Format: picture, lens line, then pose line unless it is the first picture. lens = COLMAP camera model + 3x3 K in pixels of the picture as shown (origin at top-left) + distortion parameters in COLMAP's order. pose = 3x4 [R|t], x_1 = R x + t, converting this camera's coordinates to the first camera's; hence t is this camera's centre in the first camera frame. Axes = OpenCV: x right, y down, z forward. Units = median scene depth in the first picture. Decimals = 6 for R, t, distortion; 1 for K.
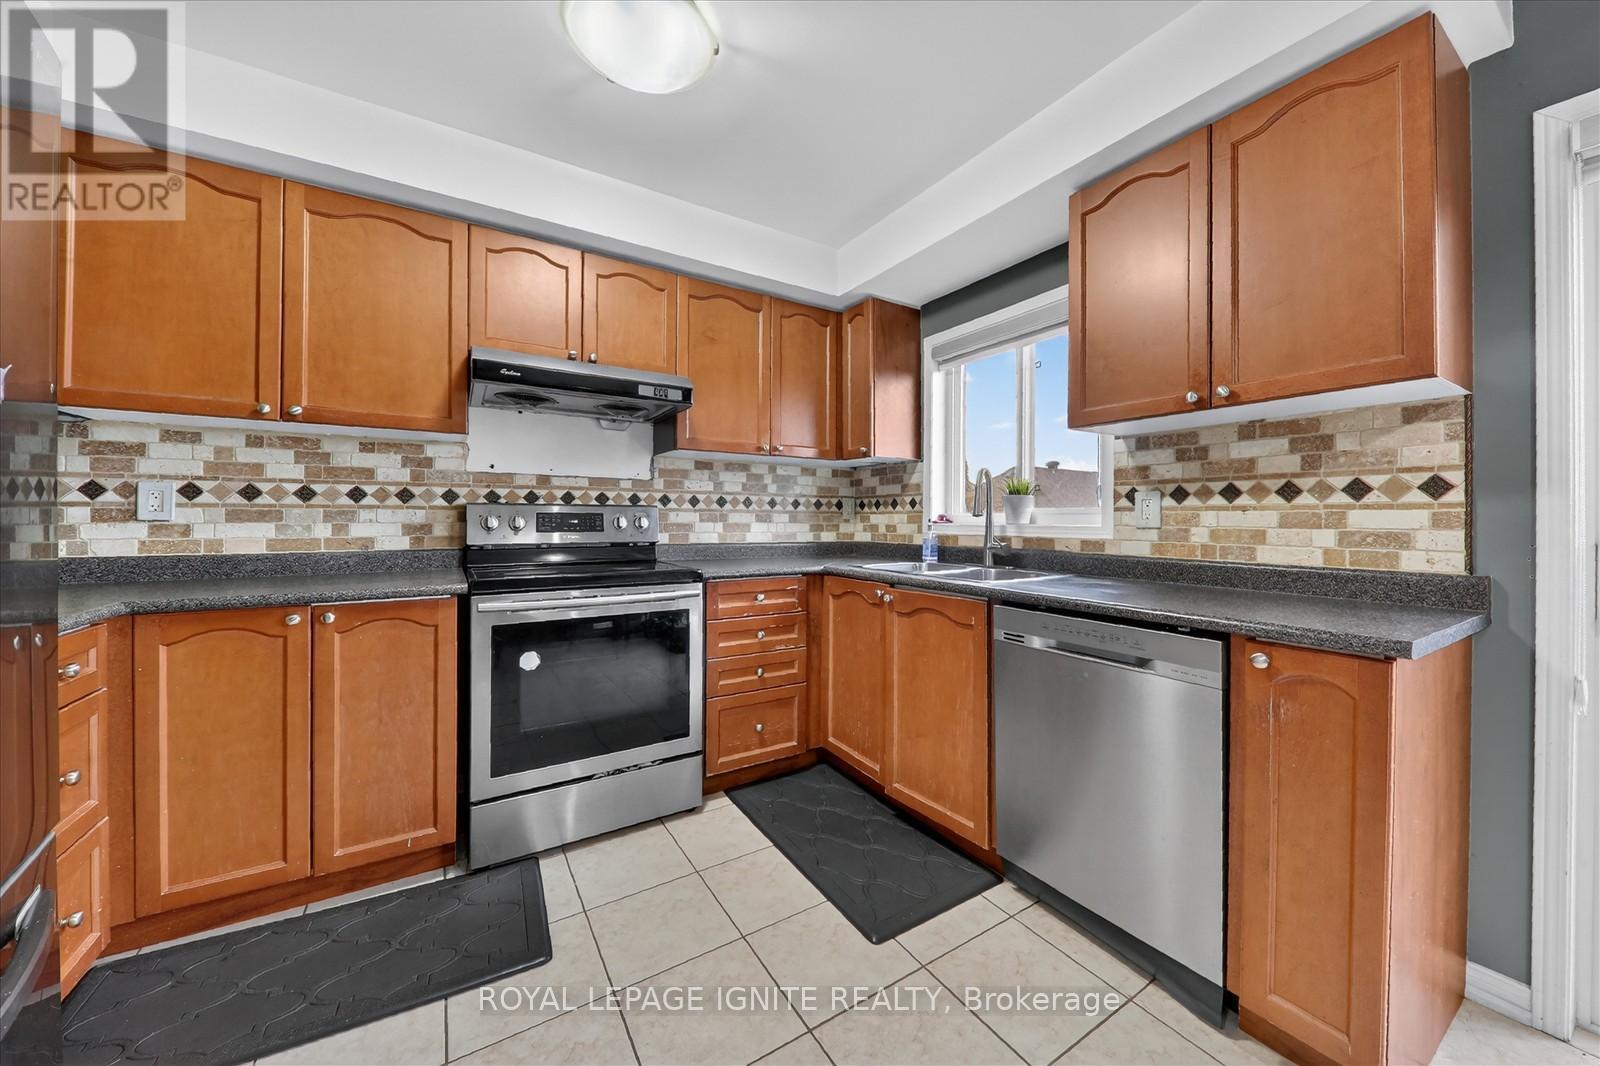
lens RADIAL K [[572.5, 0, 825.0], [0, 572.5, 515.5], [0, 0, 1]] dist [0.001050, 0.000148]
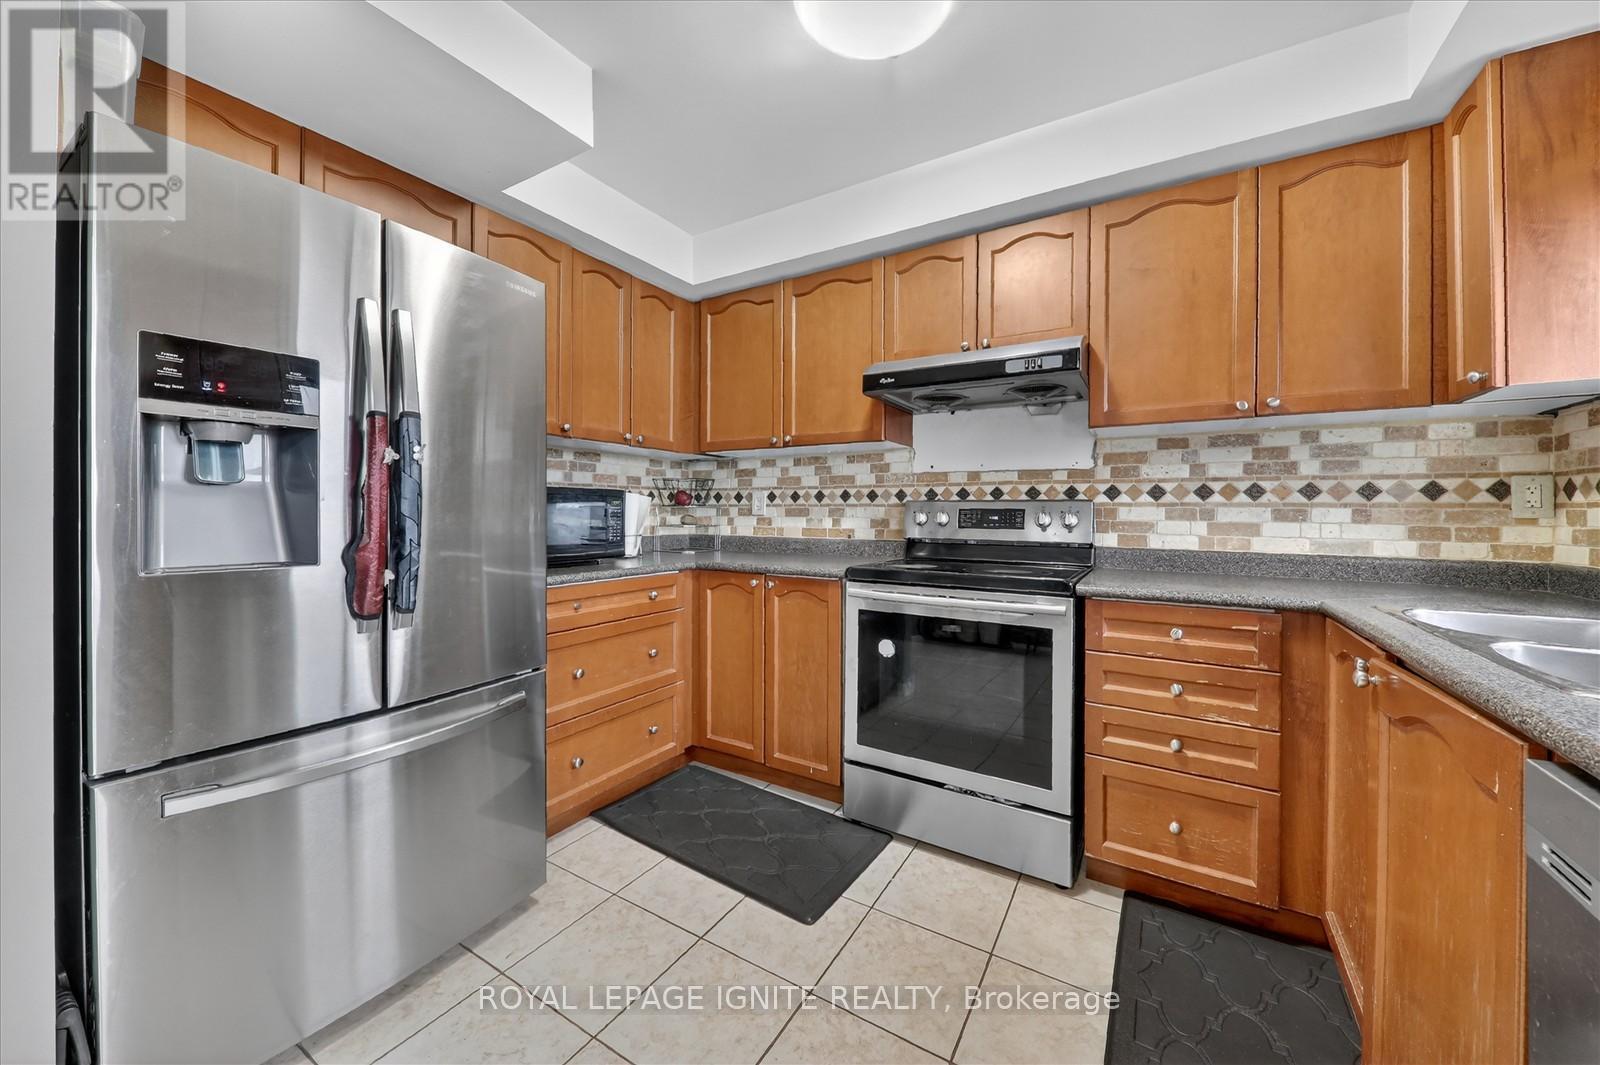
lens RADIAL K [[572.5, 0, 825.0], [0, 572.5, 515.0], [0, 0, 1]] dist [0.001050, 0.000148]
pose [[0.447181, 0.002217, -0.894441, 0.304172], [0.000392, 0.999996, 0.002675, 0.002989], [0.894444, -0.001547, 0.447178, 0.337459]]
